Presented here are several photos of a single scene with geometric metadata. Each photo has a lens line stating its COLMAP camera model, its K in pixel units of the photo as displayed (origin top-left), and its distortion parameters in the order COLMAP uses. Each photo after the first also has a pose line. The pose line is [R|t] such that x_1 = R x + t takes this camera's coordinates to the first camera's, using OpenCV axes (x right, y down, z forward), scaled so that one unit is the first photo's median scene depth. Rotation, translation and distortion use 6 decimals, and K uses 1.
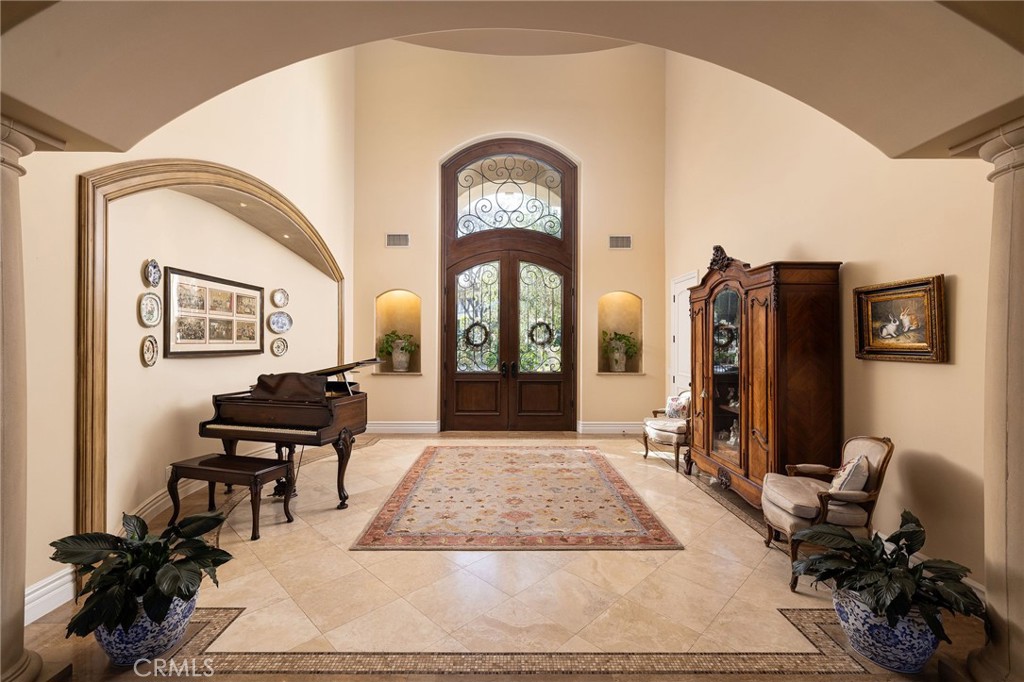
lens RADIAL K [[432.4, 0, 512.0], [0, 432.4, 341.0], [0, 0, 1]] dist [0.000733, 0.000175]
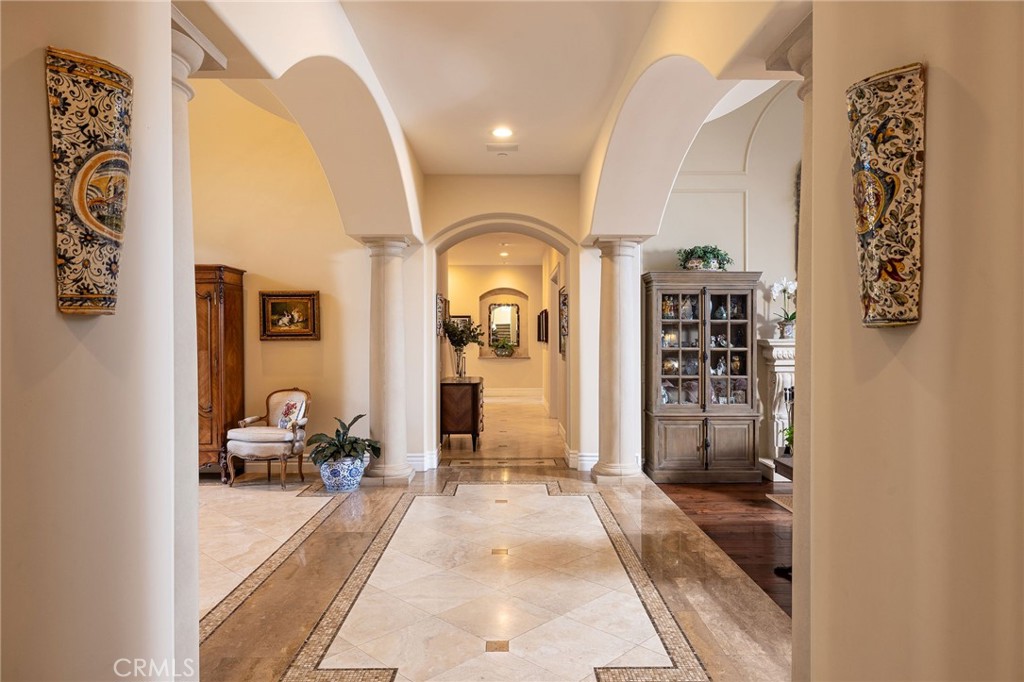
lens RADIAL K [[594.7, 0, 512.0], [0, 594.7, 341.0], [0, 0, 1]] dist [0.000626, 0.000054]
pose [[0.010077, -0.018229, 0.999783, -0.514886], [-0.001124, 0.999833, 0.018241, 0.002610], [-0.999949, -0.001308, 0.010054, 0.060678]]
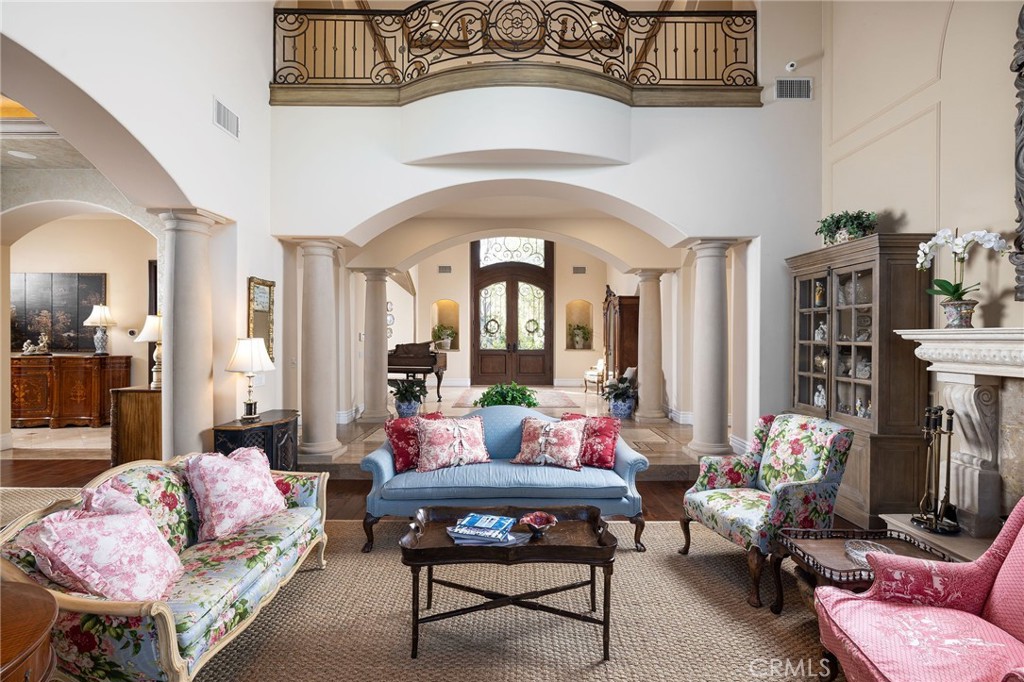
lens RADIAL K [[474.4, 0, 512.0], [0, 474.4, 341.0], [0, 0, 1]] dist [-0.000448, -0.000064]
pose [[0.999946, -0.002699, -0.009995, 0.011060], [0.002818, 0.999925, 0.011907, 0.020203], [0.009963, -0.011935, 0.999879, -0.830824]]
